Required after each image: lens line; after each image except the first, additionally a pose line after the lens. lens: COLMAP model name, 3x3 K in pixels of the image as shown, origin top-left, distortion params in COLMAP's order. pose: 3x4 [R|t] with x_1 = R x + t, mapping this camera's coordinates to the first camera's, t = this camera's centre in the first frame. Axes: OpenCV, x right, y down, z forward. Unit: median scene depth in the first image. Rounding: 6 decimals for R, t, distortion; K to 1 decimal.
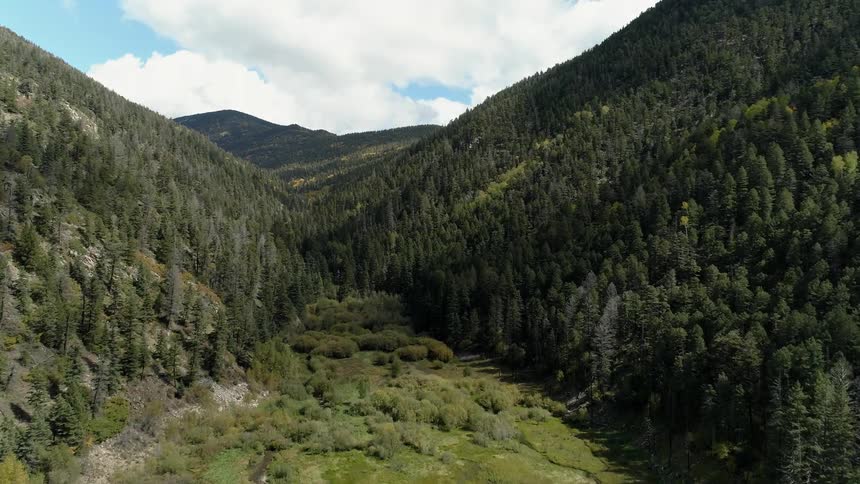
lens RADIAL K [[594.6, 0, 429.8], [0, 594.6, 239.2], [0, 0, 1]] dist [-0.010525, -0.003009]
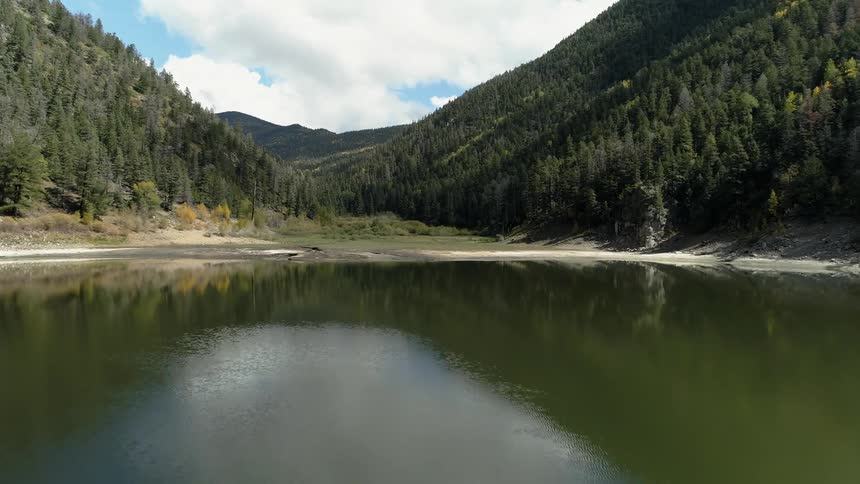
lens RADIAL K [[594.6, 0, 430.1], [0, 594.6, 245.2], [0, 0, 1]] dist [-0.010525, -0.003009]
pose [[0.999969, -0.001632, 0.007668, 0.017903], [0.001620, 0.999997, 0.001573, 0.109977], [-0.007671, -0.001560, 0.999969, -0.323815]]
